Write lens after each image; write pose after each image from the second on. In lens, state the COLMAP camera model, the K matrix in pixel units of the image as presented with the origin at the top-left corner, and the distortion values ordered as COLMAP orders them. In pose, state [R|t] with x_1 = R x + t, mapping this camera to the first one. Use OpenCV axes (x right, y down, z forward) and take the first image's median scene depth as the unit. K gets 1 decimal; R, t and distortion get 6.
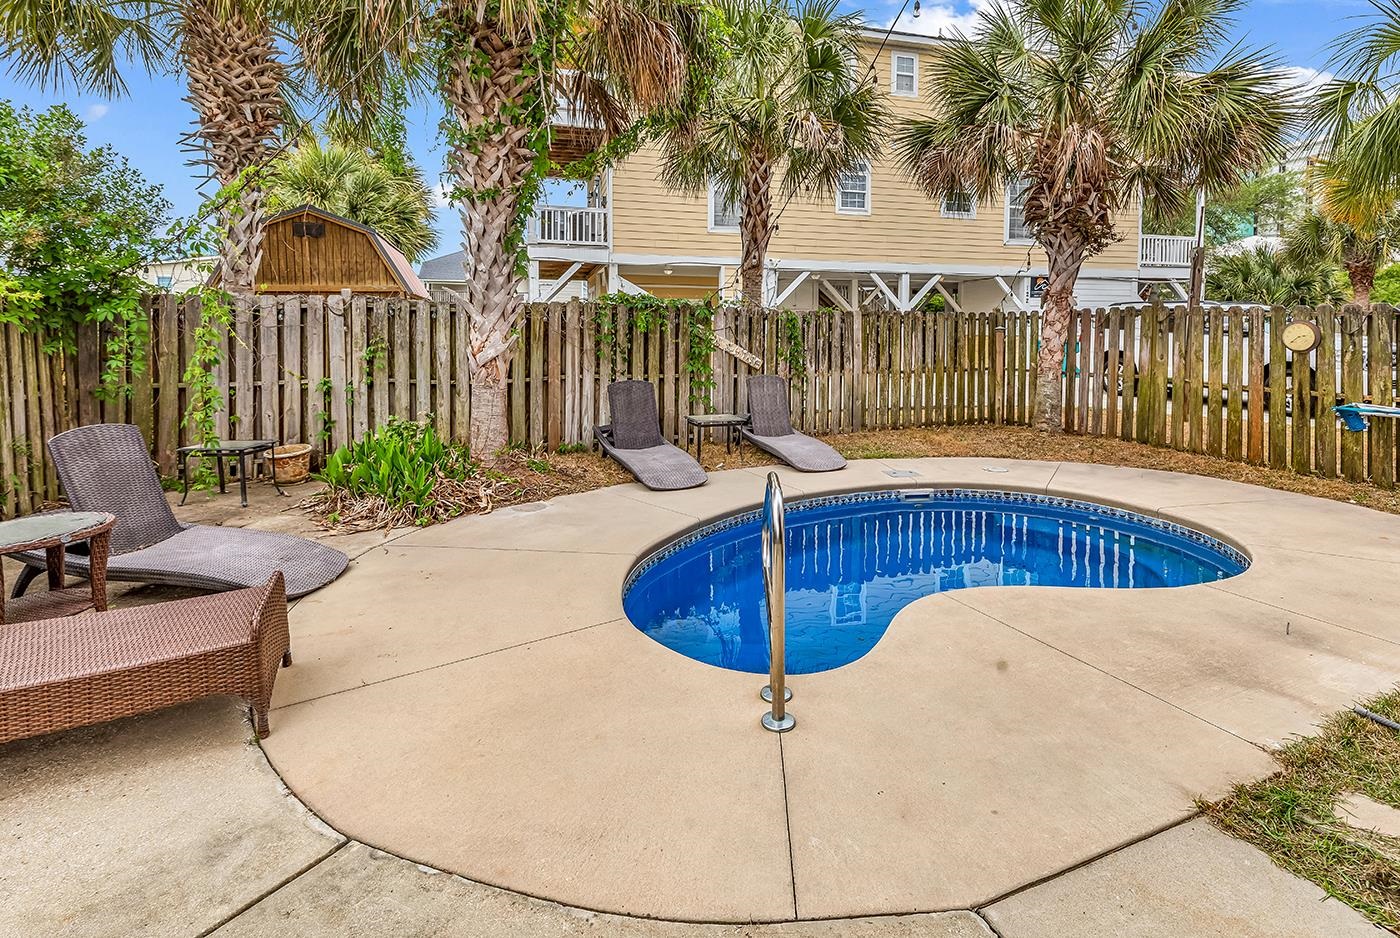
lens RADIAL K [[672.6, 0, 706.3], [0, 672.6, 365.4], [0, 0, 1]] dist [0.008270, 0.000069]
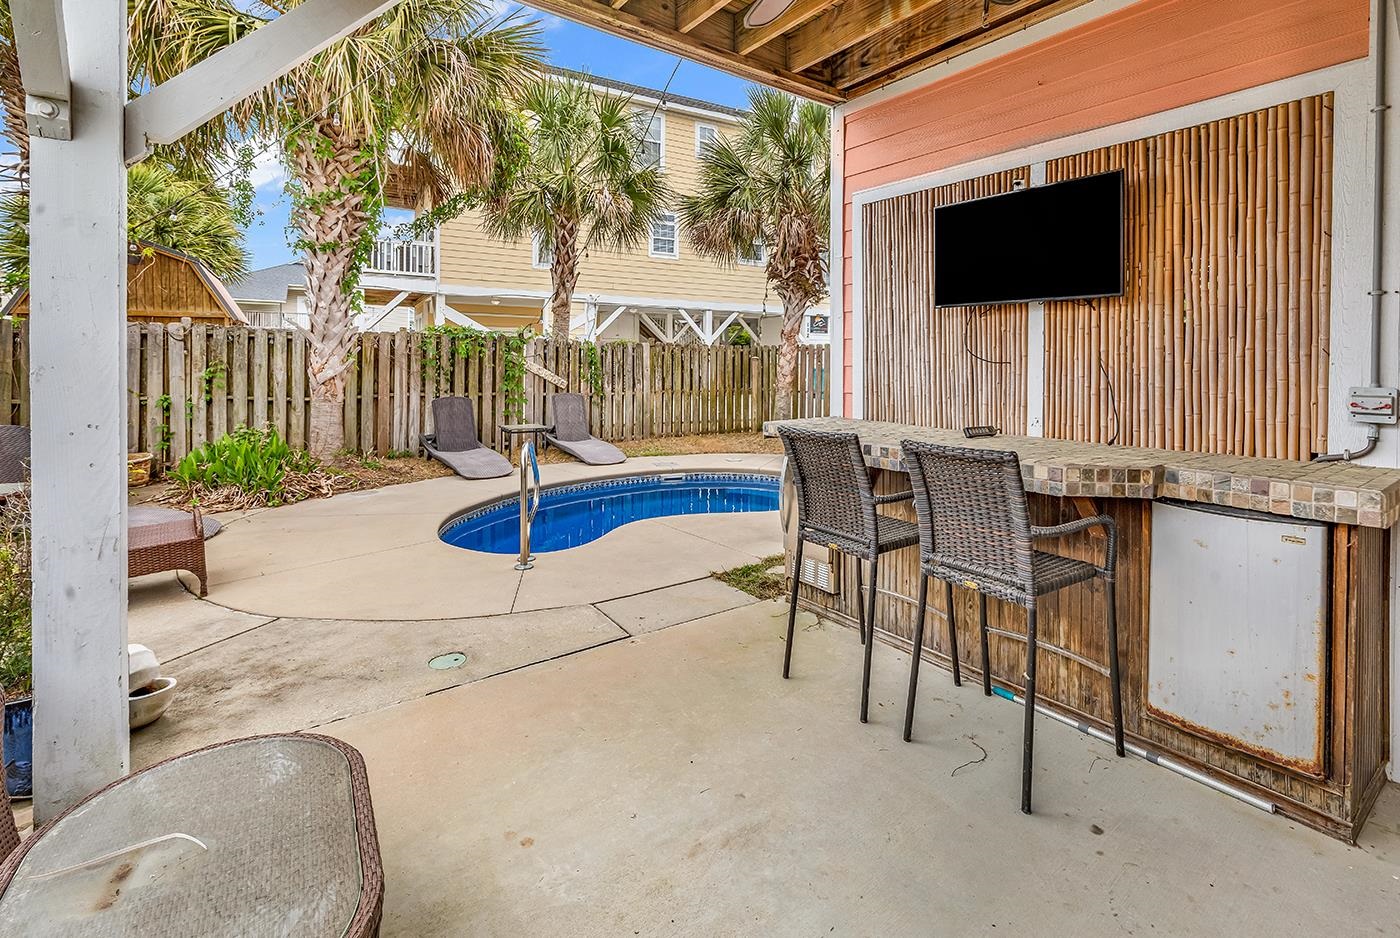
lens RADIAL K [[671.8, 0, 723.3], [0, 671.8, 381.7], [0, 0, 1]] dist [0.002747, 0.000376]
pose [[0.967428, 0.001417, 0.253143, 0.053294], [0.002658, 0.999872, -0.015756, 0.014330], [-0.253133, 0.015915, 0.967301, -0.298398]]
